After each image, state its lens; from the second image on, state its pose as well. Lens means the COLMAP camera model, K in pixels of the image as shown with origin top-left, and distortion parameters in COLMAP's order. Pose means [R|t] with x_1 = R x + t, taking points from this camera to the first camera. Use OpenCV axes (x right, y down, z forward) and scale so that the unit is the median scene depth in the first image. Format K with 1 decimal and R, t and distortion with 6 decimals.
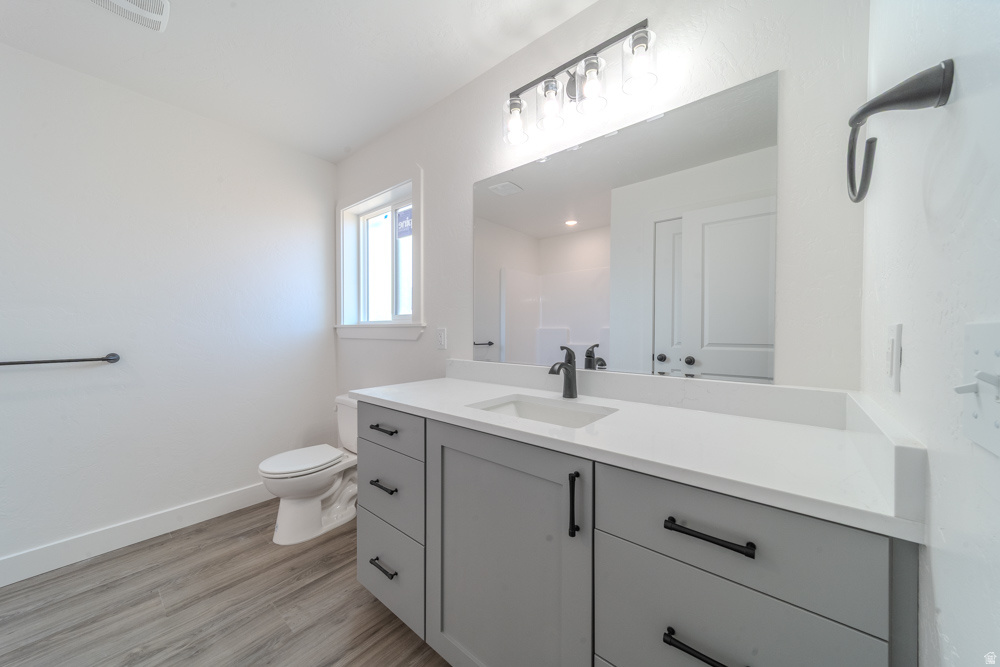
lens RADIAL K [[351.2, 0, 496.3], [0, 351.2, 334.3], [0, 0, 1]] dist [0.009148, -0.000195]
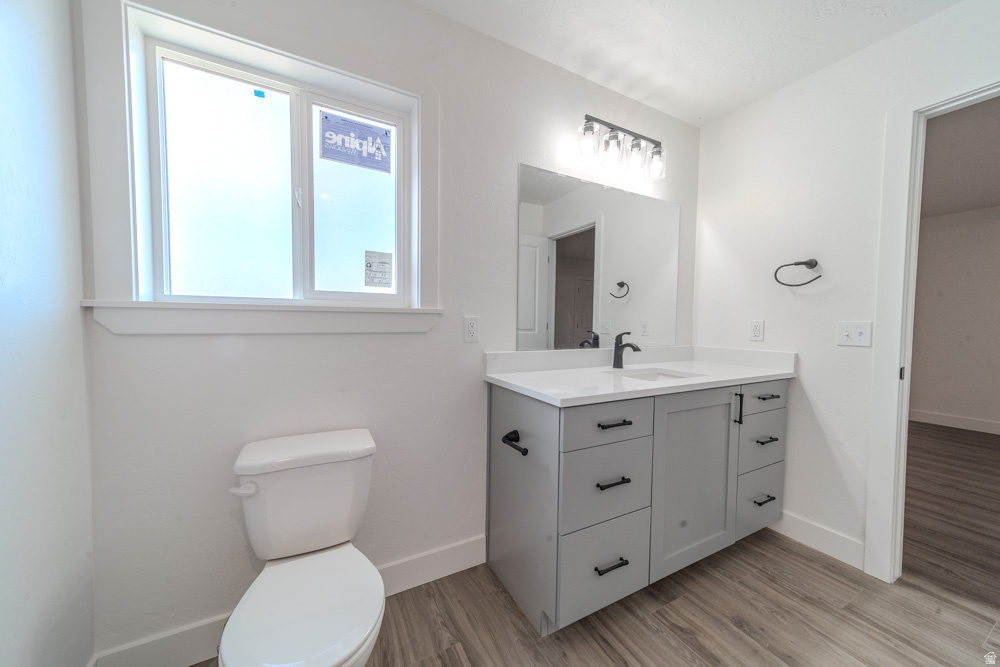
lens RADIAL K [[351.2, 0, 496.3], [0, 351.2, 334.3], [0, 0, 1]] dist [0.009148, -0.000195]
pose [[0.371813, -0.032630, 0.927734, -0.851512], [0.000238, 0.999385, 0.035055, -0.003529], [-0.928308, -0.012813, 0.371592, 0.612010]]
